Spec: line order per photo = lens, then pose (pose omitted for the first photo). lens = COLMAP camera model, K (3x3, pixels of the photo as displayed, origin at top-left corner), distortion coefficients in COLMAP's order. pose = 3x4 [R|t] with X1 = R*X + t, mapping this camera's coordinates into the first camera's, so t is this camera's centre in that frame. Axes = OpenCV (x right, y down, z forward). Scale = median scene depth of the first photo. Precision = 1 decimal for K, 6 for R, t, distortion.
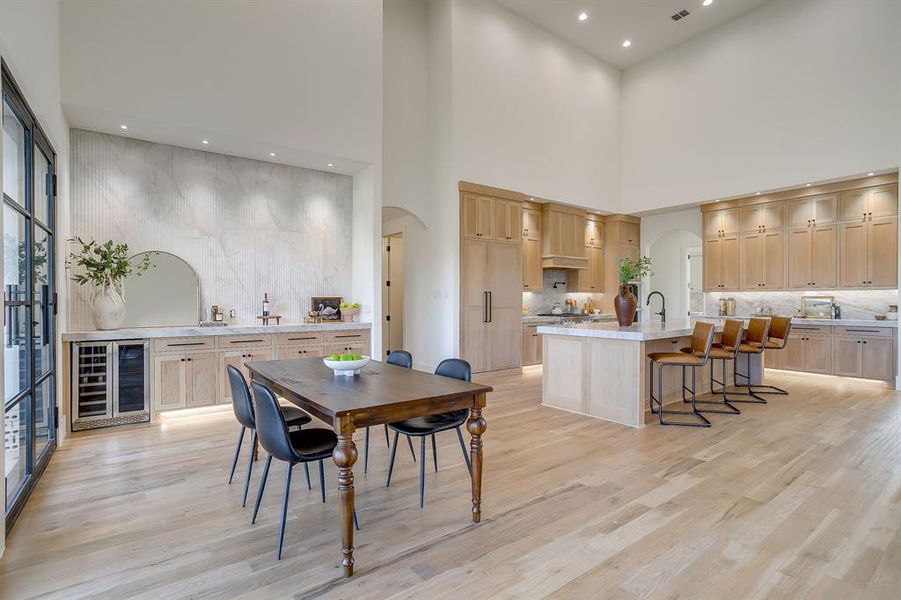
lens RADIAL K [[436.7, 0, 445.8], [0, 436.7, 301.9], [0, 0, 1]] dist [-0.056221, 0.033815]
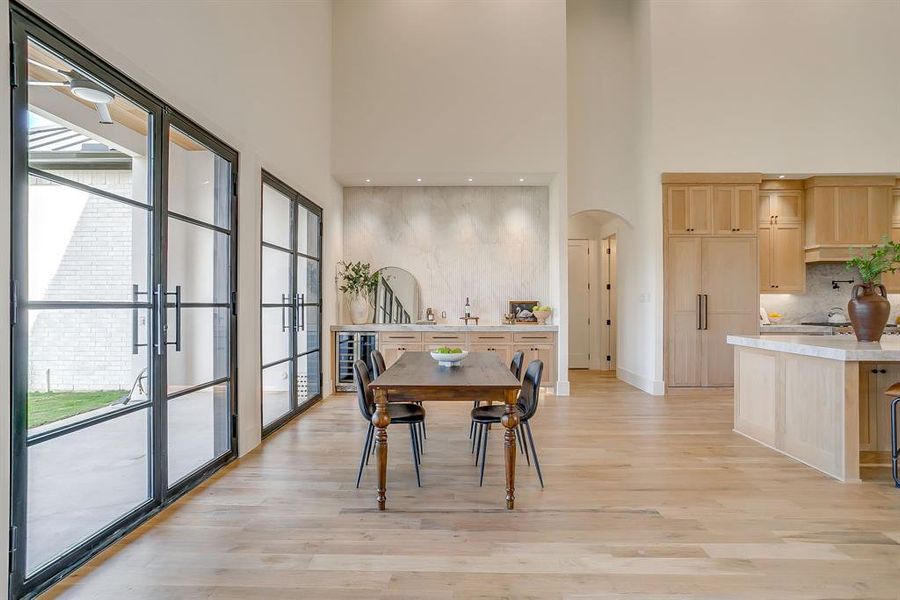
lens RADIAL K [[441.1, 0, 450.0], [0, 441.1, 300.0], [0, 0, 1]] dist [-0.061580, 0.036524]
pose [[0.794638, -0.002374, -0.607080, 0.244989], [-0.004887, 0.999935, -0.010308, -0.001114], [0.607064, 0.011158, 0.794574, 0.013068]]
